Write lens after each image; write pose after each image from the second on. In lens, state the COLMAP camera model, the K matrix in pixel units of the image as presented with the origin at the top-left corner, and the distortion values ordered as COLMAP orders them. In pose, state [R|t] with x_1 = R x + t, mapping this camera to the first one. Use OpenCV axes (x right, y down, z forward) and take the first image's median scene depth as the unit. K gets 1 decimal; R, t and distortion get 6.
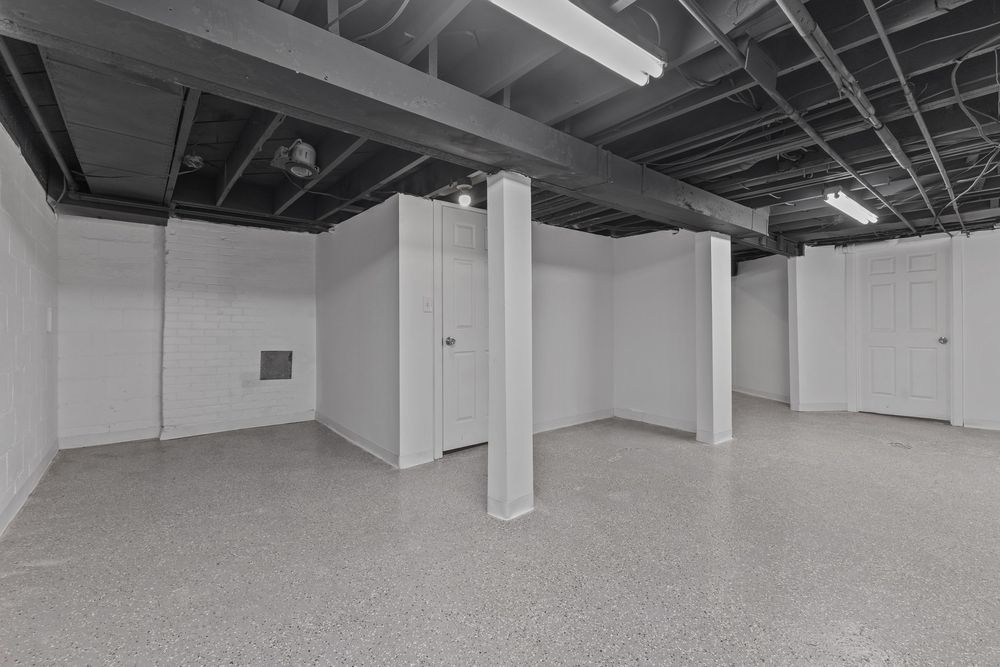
lens RADIAL K [[435.6, 0, 499.2], [0, 435.6, 330.9], [0, 0, 1]] dist [0.012571, 0.000262]
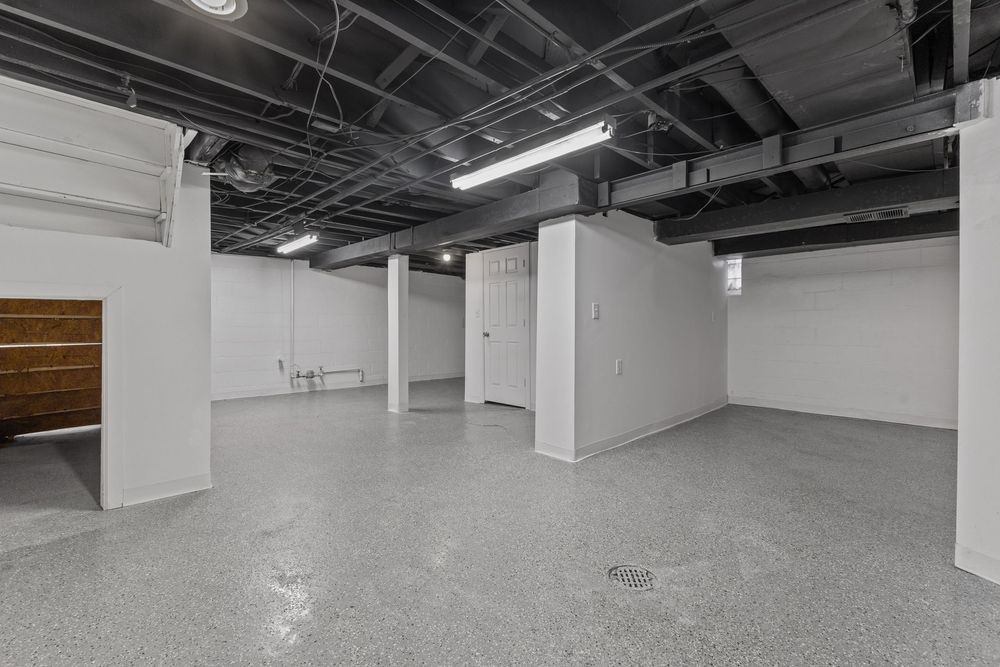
lens RADIAL K [[435.6, 0, 499.2], [0, 435.6, 330.9], [0, 0, 1]] dist [0.012571, 0.000262]
pose [[0.083447, 0.010586, -0.996456, 1.704522], [-0.015360, 0.999838, 0.009335, -0.007077], [0.996394, 0.014526, 0.083596, 1.014488]]
